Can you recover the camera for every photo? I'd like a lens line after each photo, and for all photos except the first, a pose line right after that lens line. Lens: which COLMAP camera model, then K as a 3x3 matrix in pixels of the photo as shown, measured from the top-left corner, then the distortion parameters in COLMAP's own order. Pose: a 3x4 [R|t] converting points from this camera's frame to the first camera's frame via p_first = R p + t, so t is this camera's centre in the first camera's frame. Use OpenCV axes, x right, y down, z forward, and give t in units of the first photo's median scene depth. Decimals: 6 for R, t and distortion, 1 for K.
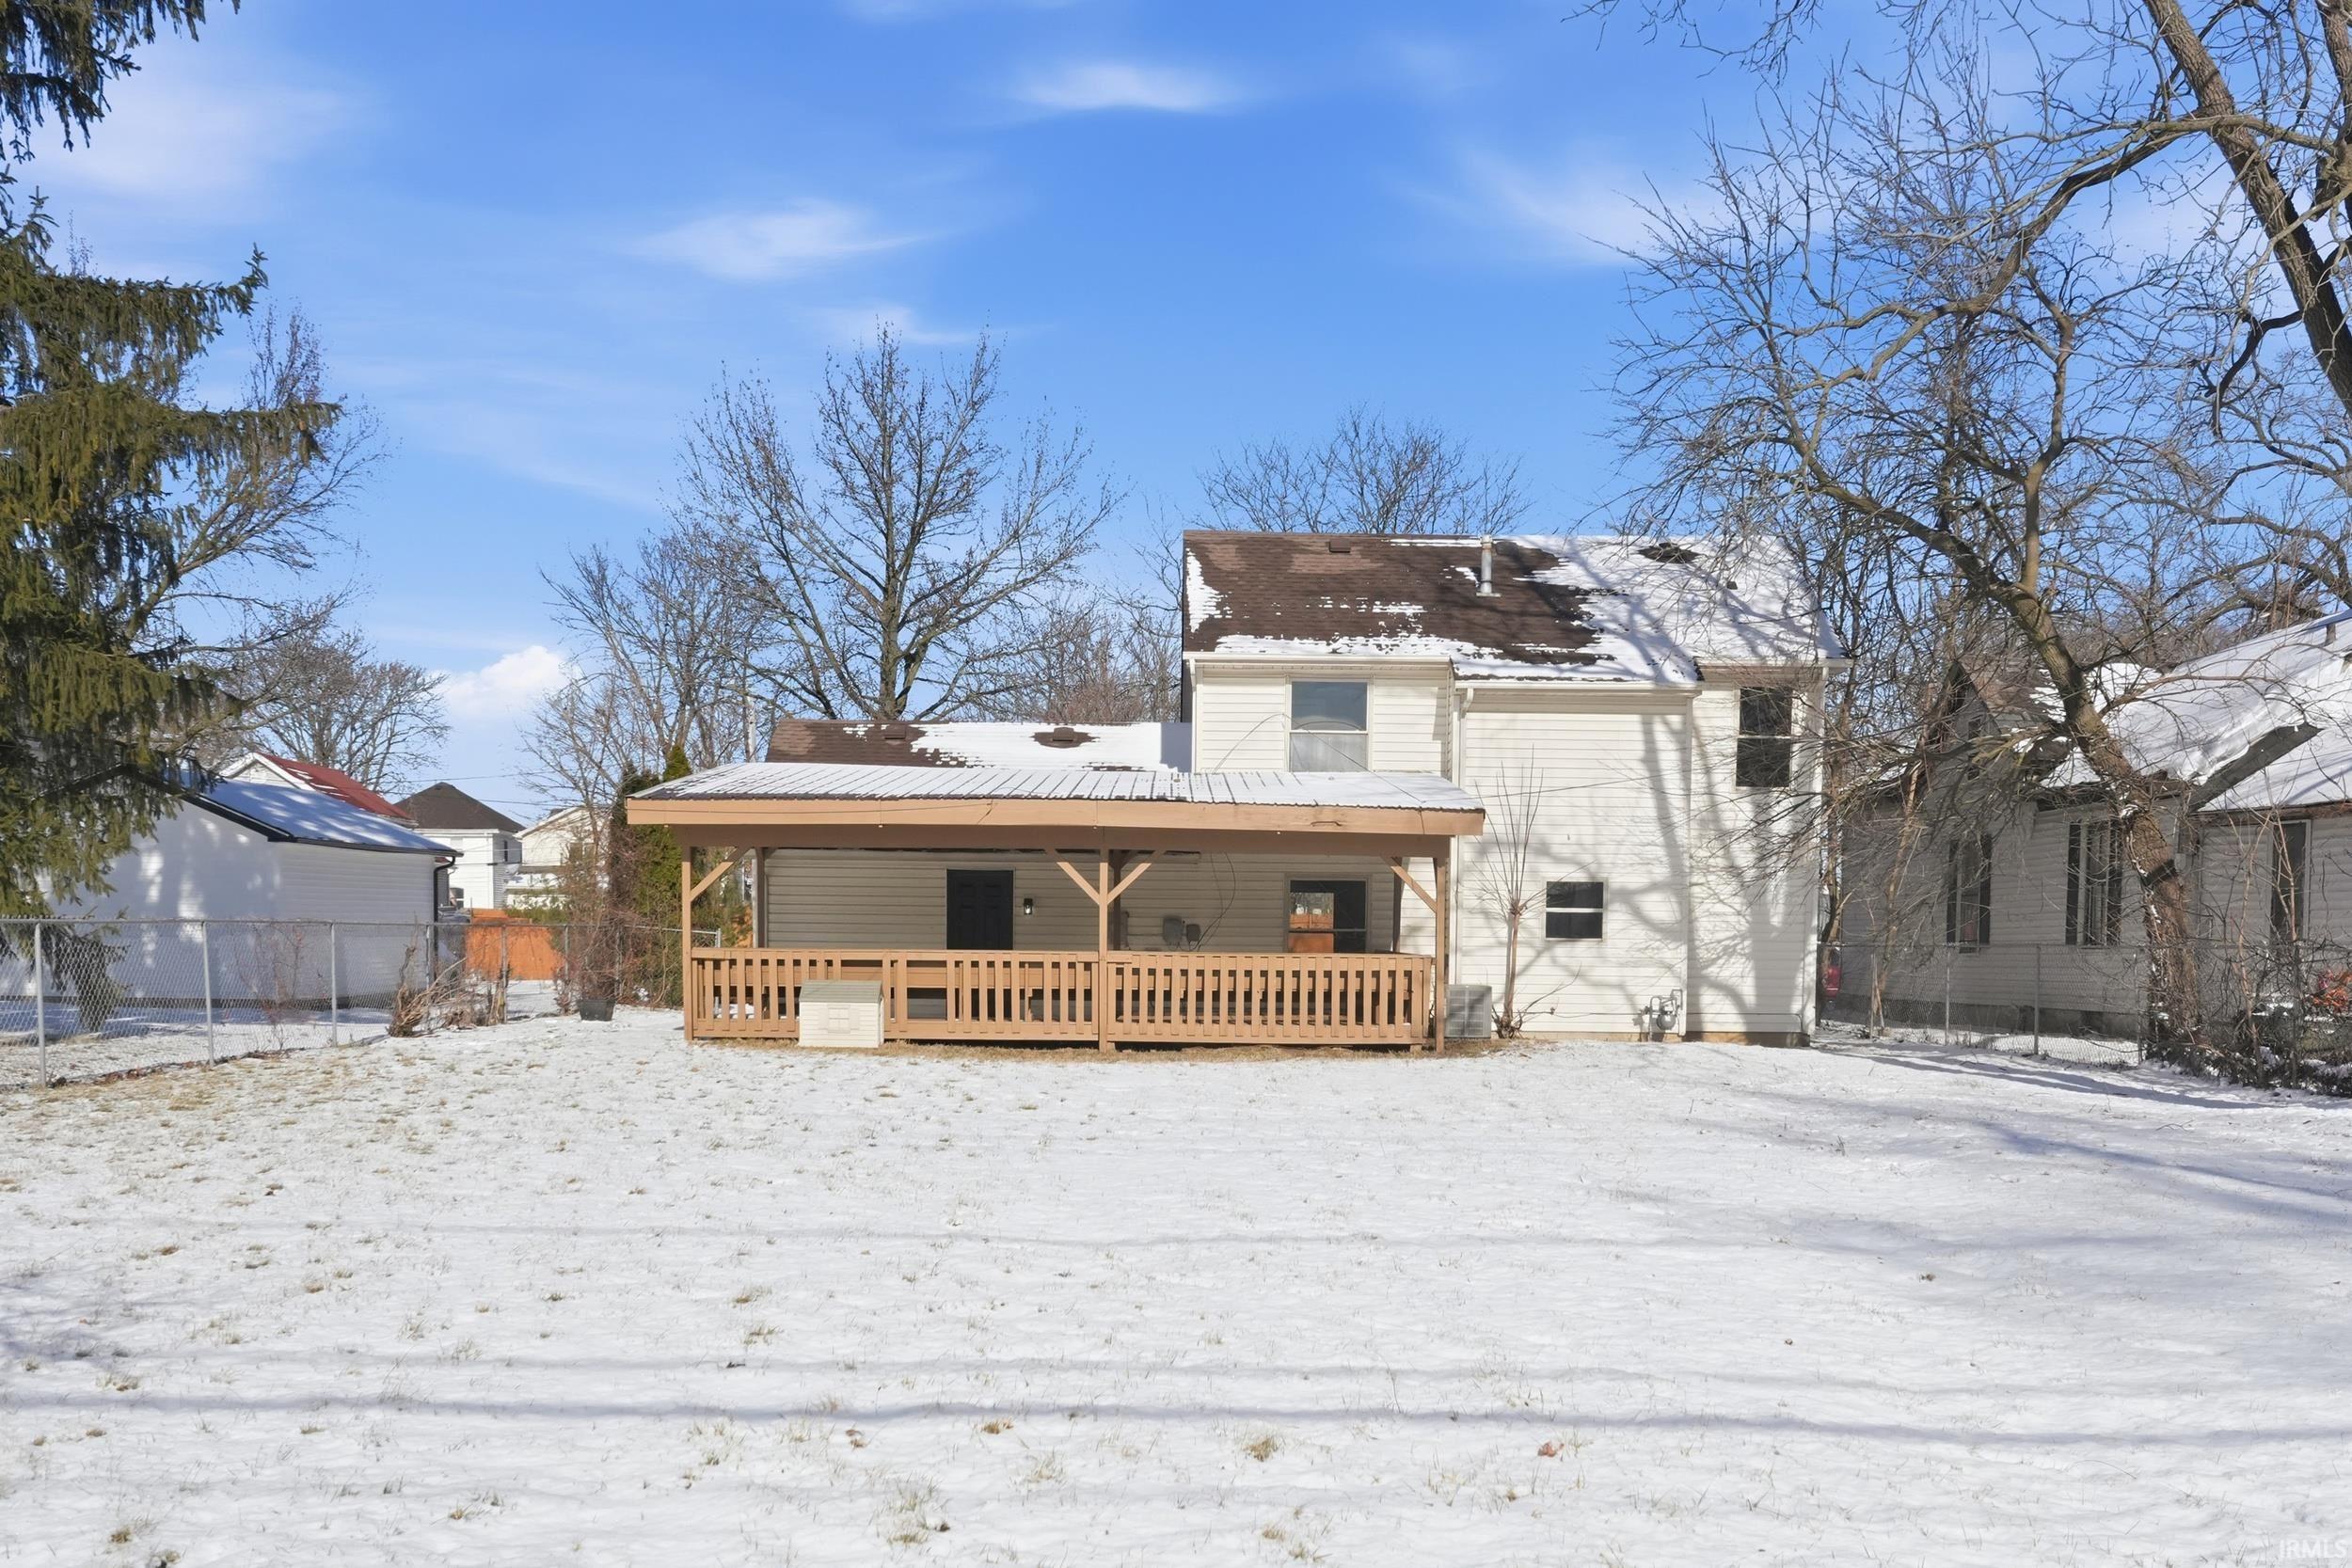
lens RADIAL K [[2042.8, 0, 1176.0], [0, 2042.8, 784.0], [0, 0, 1]] dist [0.003176, 0.000052]
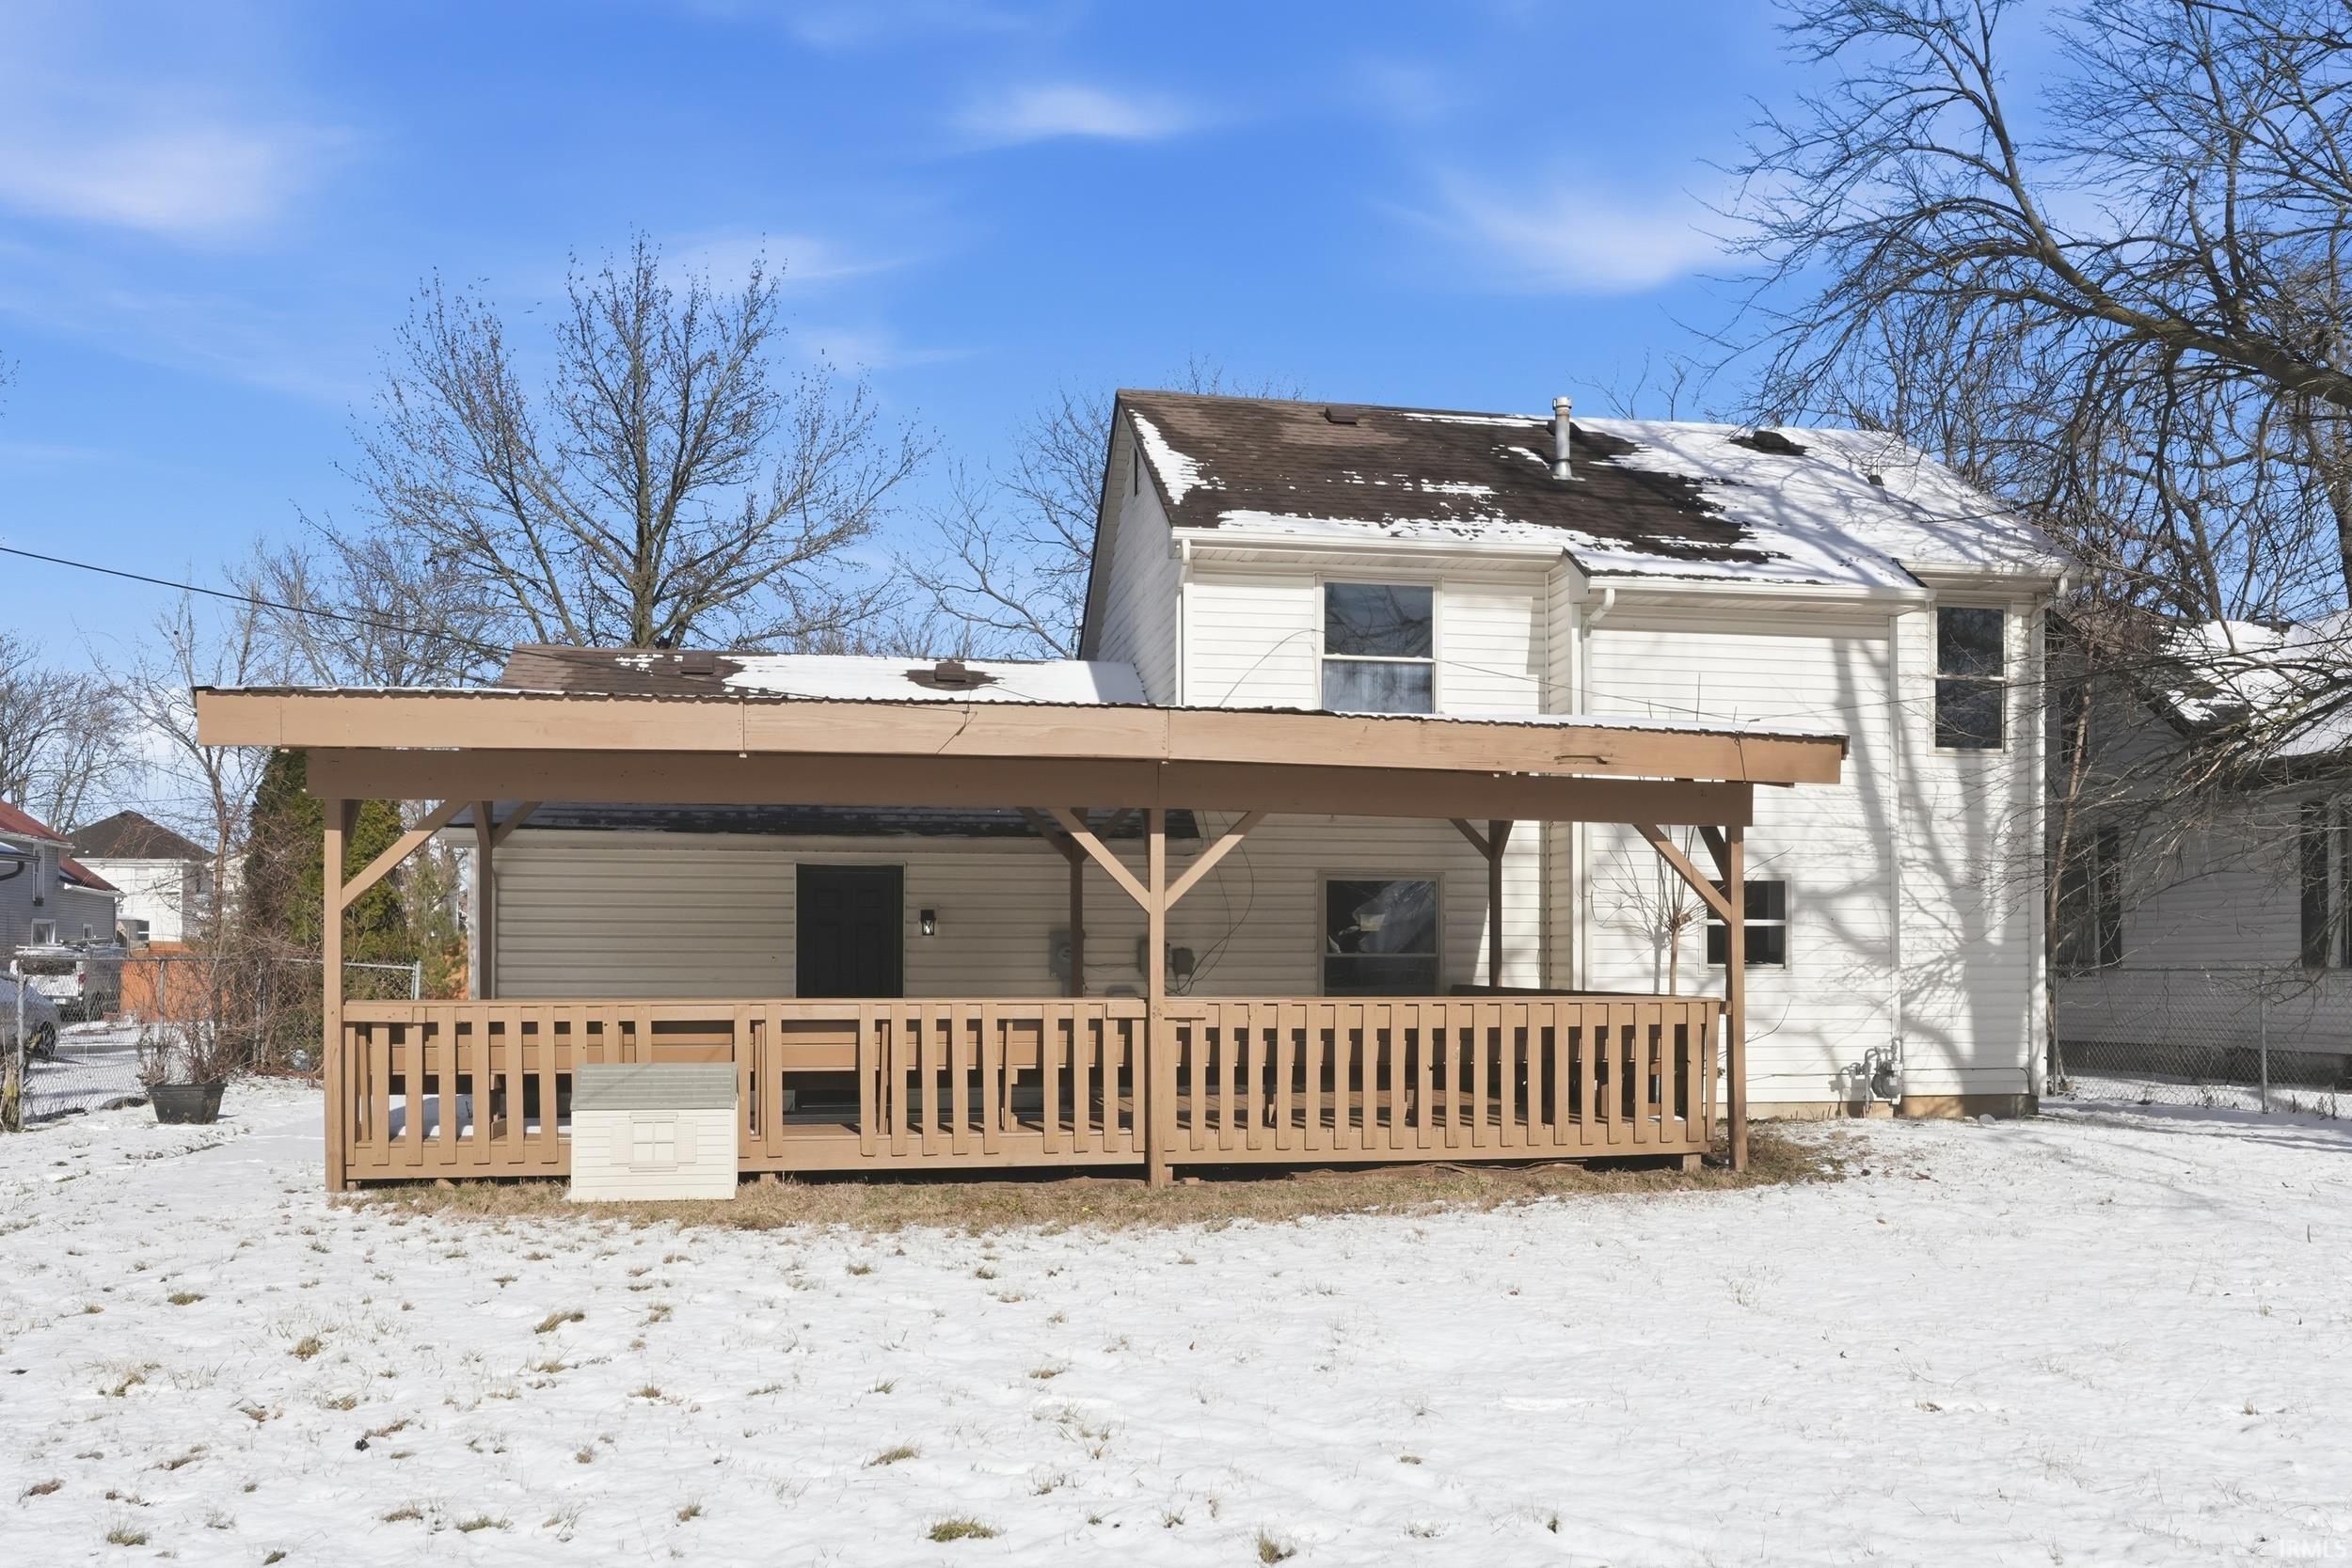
lens RADIAL K [[1790.3, 0, 1177.5], [0, 1790.3, 813.6], [0, 0, 1]] dist [0.000858, 0.002364]
pose [[0.985126, 0.004501, 0.171777, -0.091422], [-0.003166, 0.999963, -0.008046, 0.030366], [-0.171807, 0.007383, 0.985103, 0.437189]]
